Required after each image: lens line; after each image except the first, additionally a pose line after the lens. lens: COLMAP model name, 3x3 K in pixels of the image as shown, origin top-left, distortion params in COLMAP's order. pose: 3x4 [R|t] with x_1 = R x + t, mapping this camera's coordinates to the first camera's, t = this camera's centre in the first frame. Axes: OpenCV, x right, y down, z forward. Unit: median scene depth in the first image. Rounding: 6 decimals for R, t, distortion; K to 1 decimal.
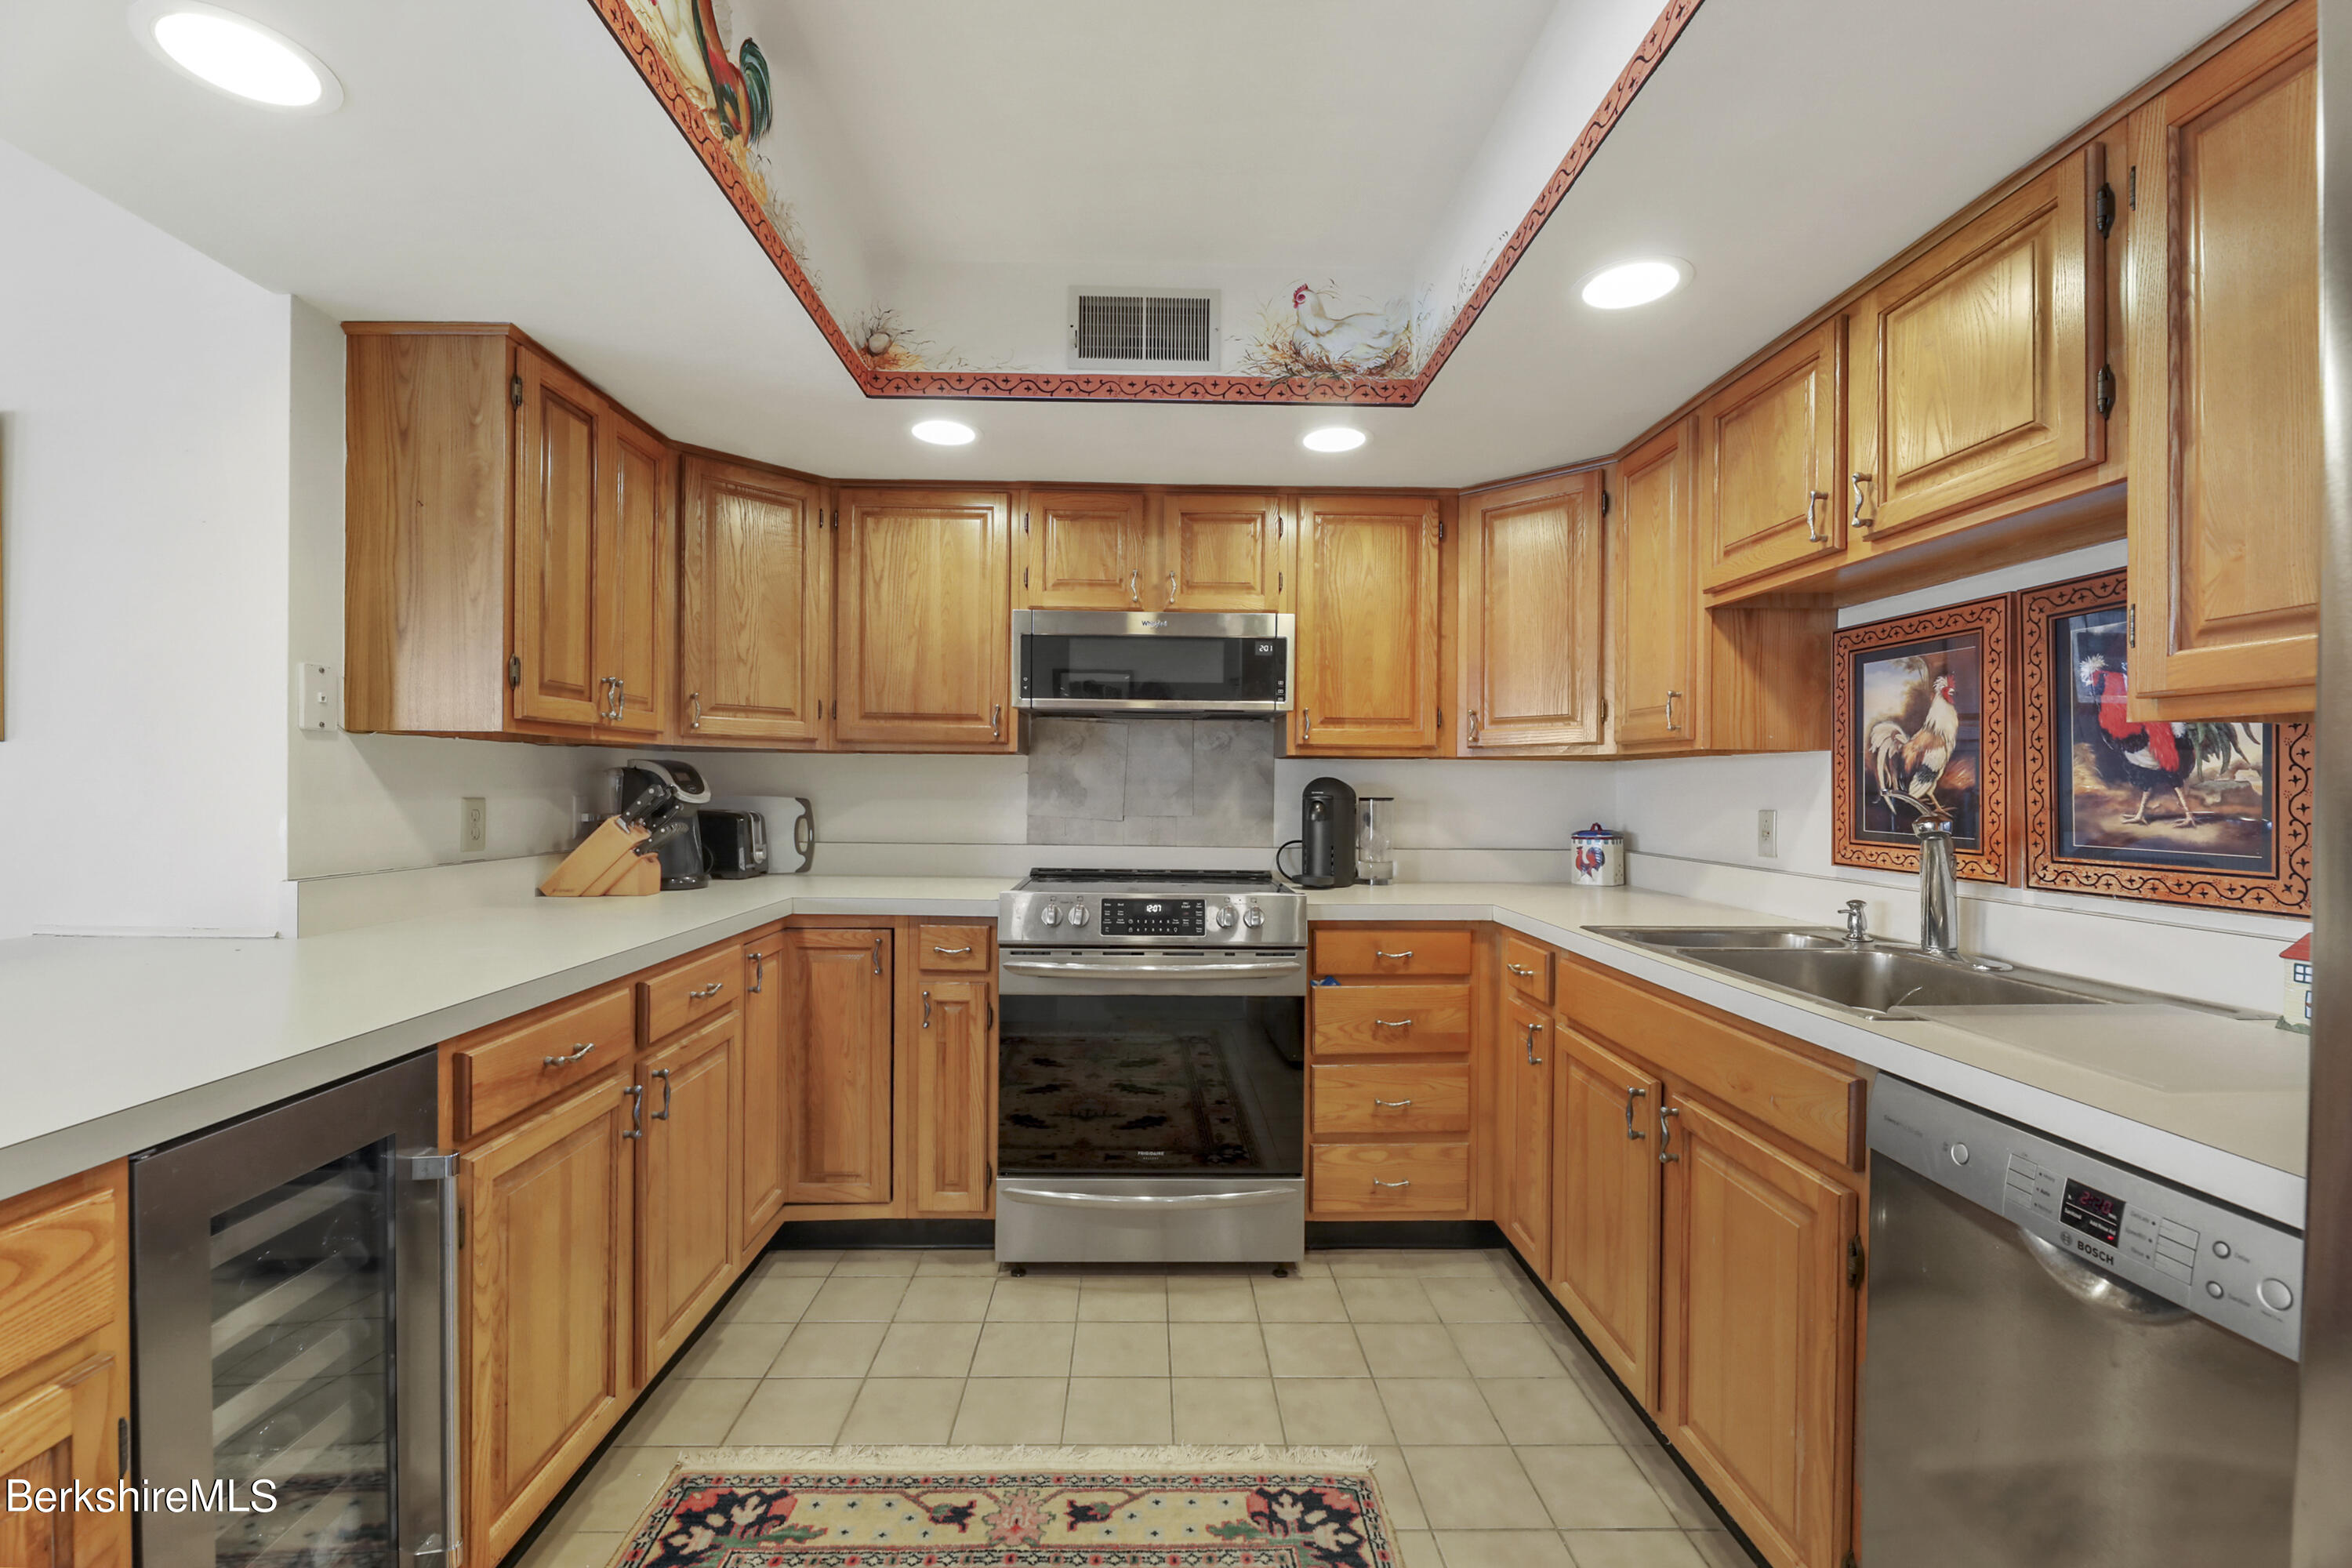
lens RADIAL K [[960.5, 0, 1167.1], [0, 960.5, 791.7], [0, 0, 1]] dist [0.000885, -0.002737]
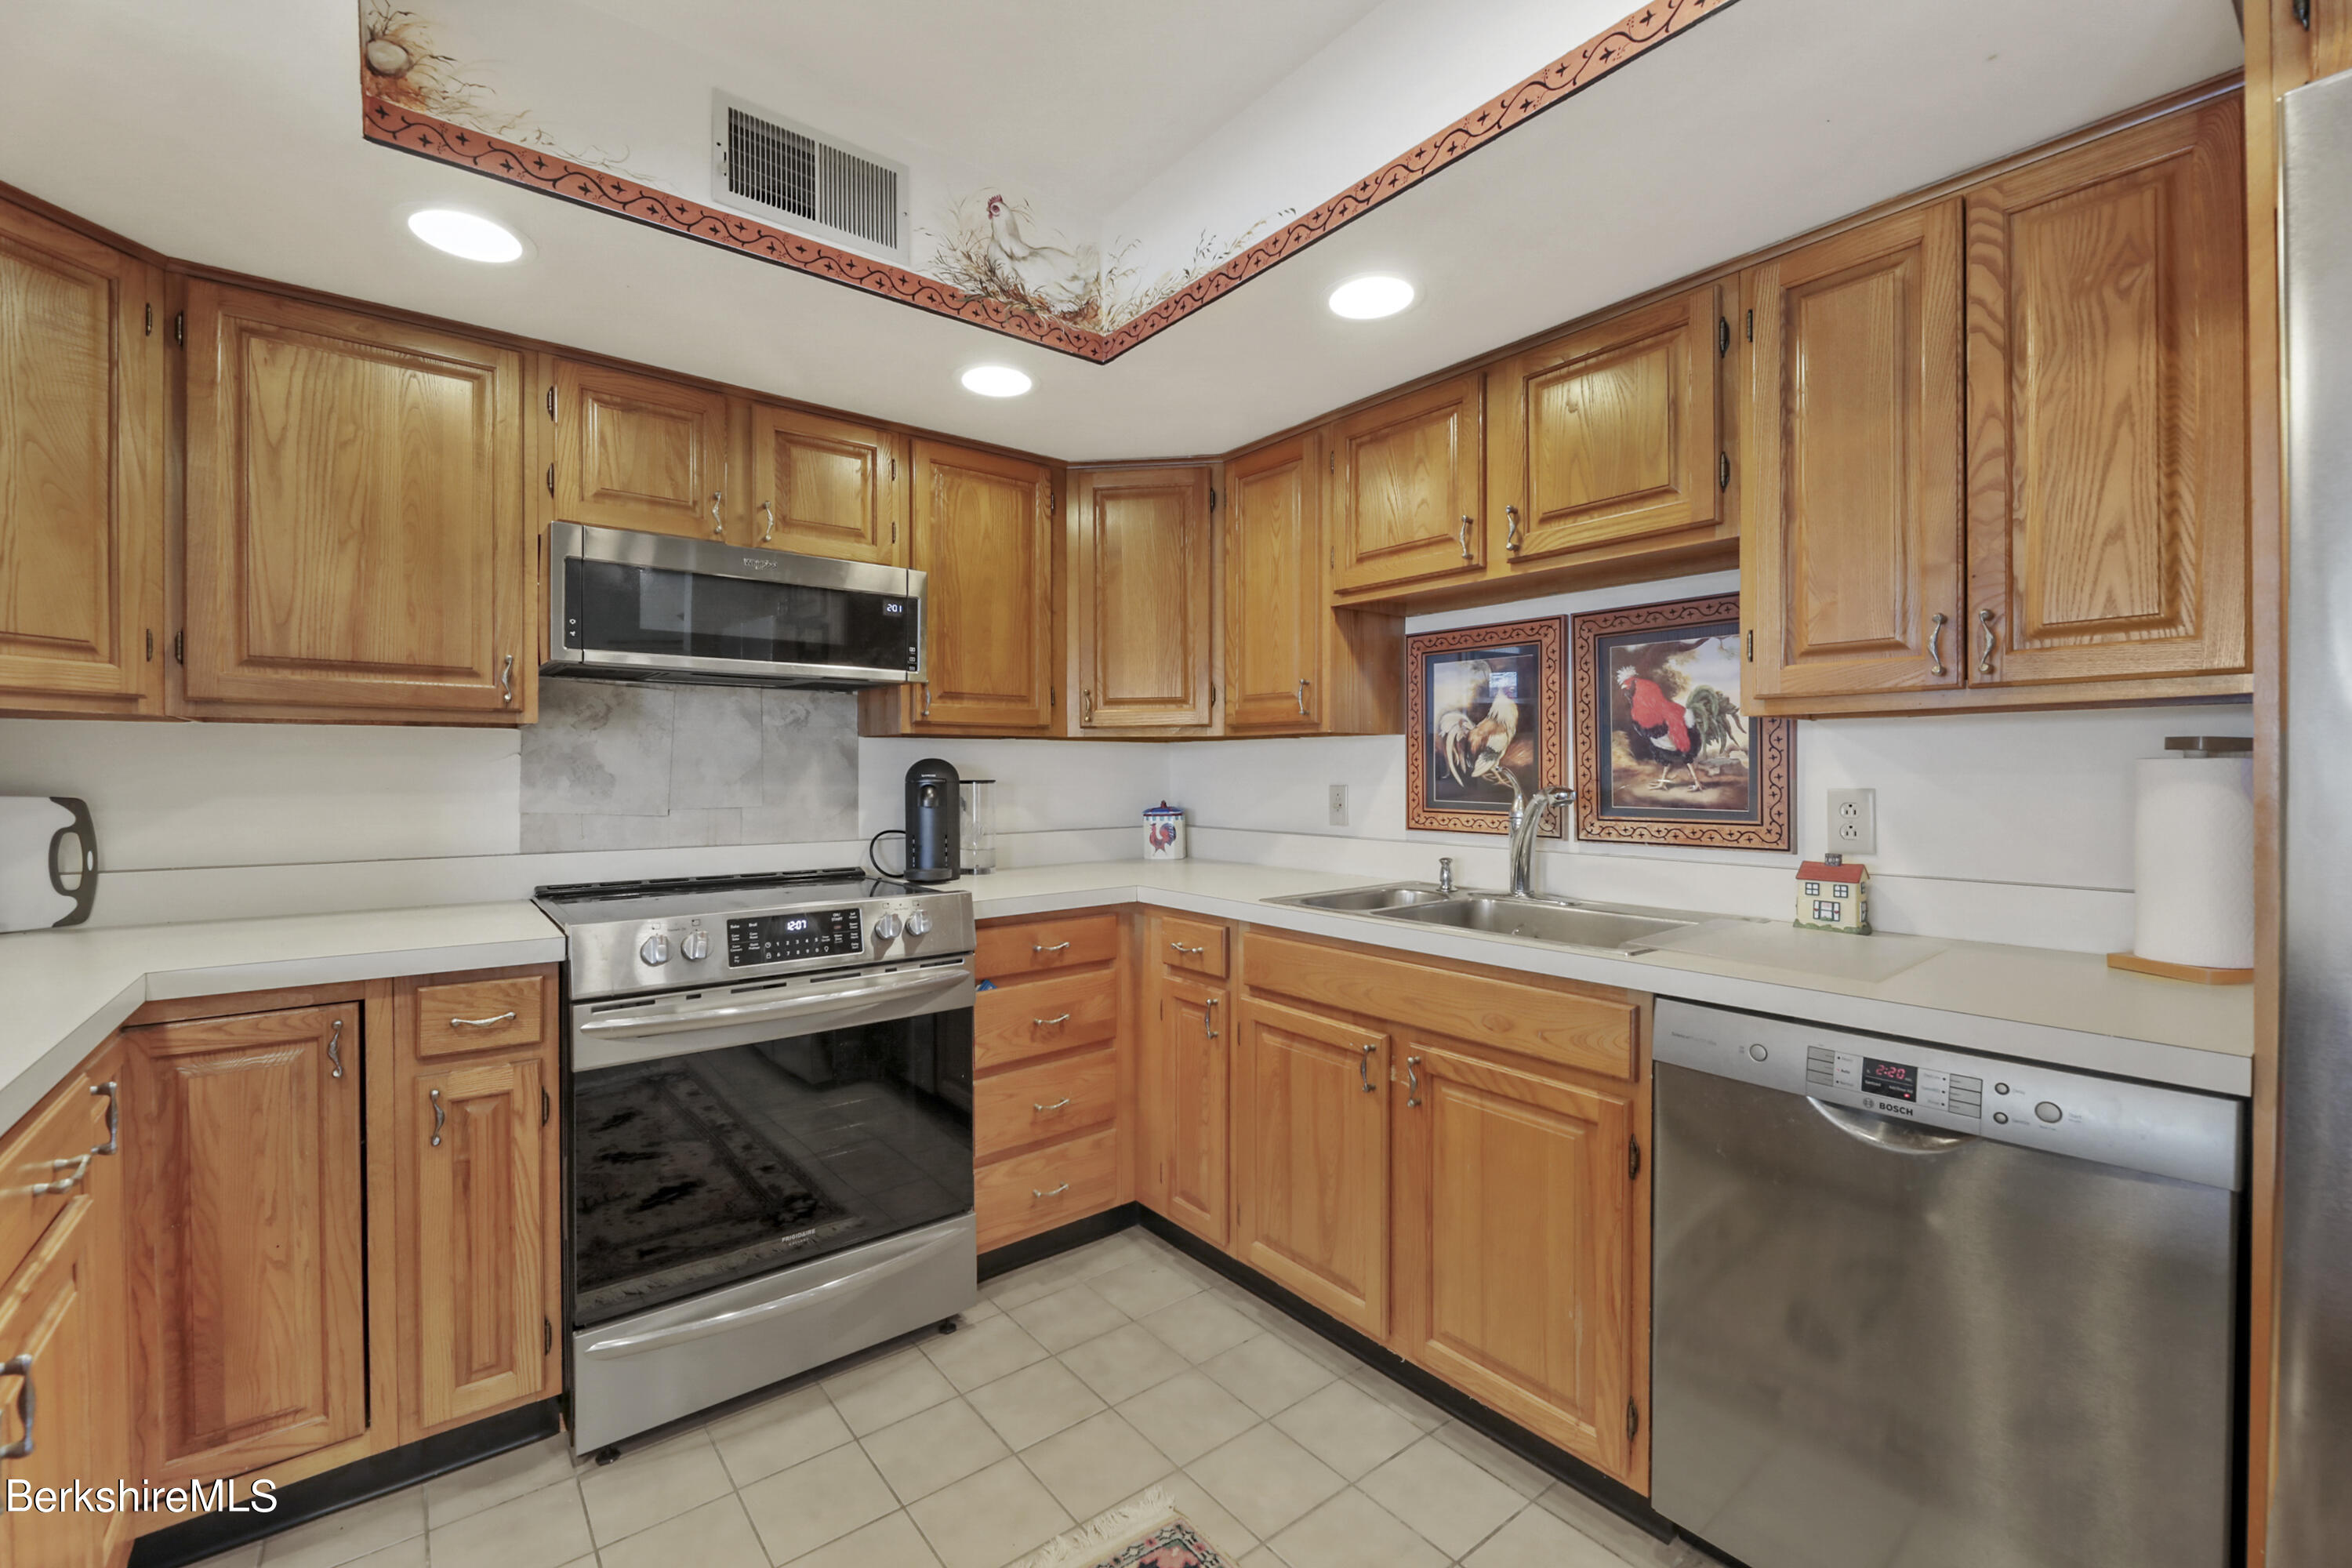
lens RADIAL K [[960.5, 0, 1135.6], [0, 960.5, 776.7], [0, 0, 1]] dist [0.000885, -0.002737]
pose [[0.808617, -0.014473, 0.588157, -0.254327], [0.011887, 0.999895, 0.008262, -0.003844], [-0.588215, 0.000310, 0.808705, 0.199845]]
